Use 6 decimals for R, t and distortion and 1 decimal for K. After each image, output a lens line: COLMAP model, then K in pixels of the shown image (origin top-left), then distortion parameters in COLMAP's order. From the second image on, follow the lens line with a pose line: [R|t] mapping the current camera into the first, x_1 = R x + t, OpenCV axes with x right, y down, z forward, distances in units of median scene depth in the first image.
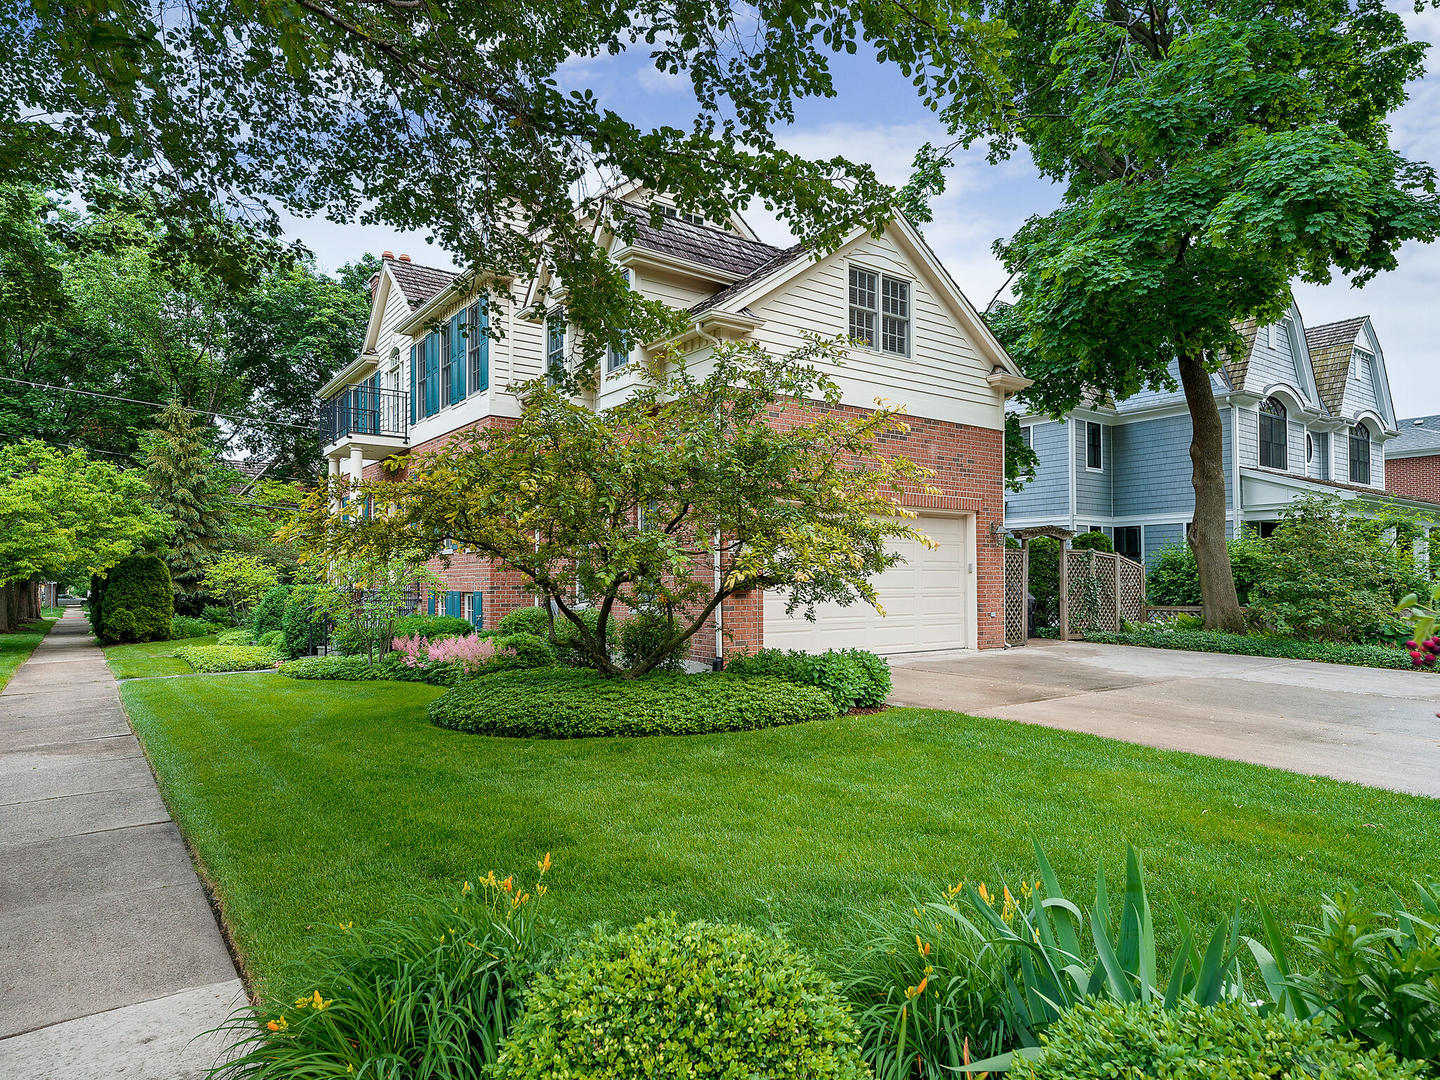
lens RADIAL K [[798.2, 0, 722.6], [0, 798.2, 546.0], [0, 0, 1]] dist [-0.002141, 0.000064]
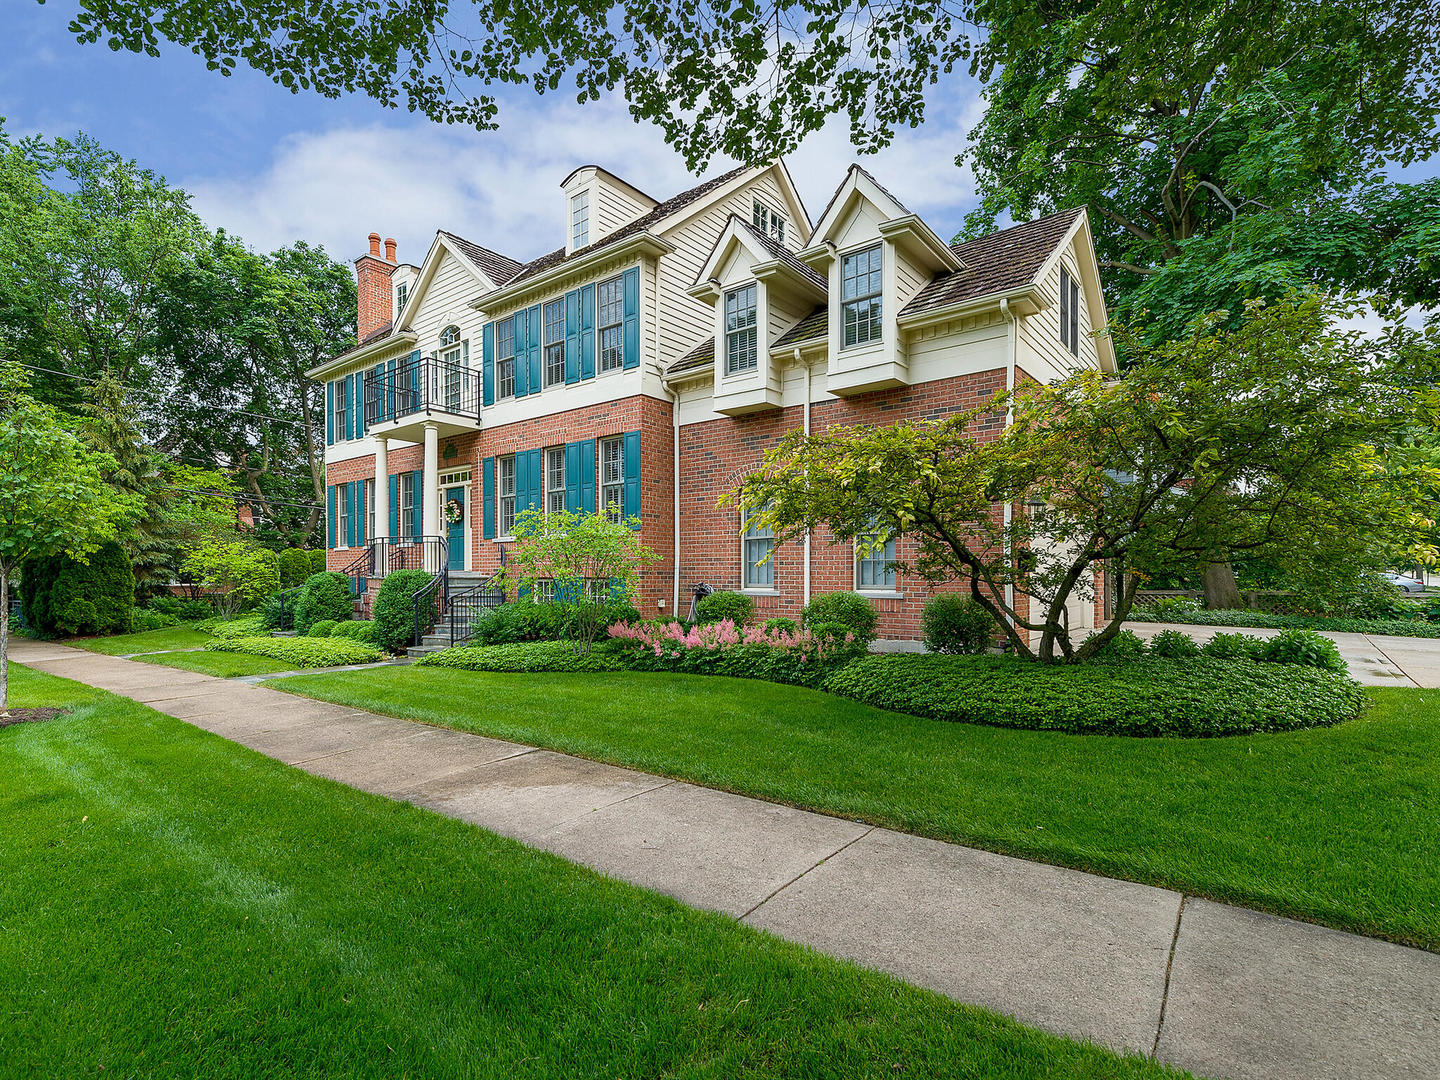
lens RADIAL K [[690.9, 0, 717.3], [0, 690.9, 550.9], [0, 0, 1]] dist [0.005974, 0.000189]
pose [[0.979441, 0.006967, 0.201611, -0.249073], [-0.009461, 0.999890, 0.011410, 0.010660], [-0.201510, -0.013083, 0.979399, 0.106764]]
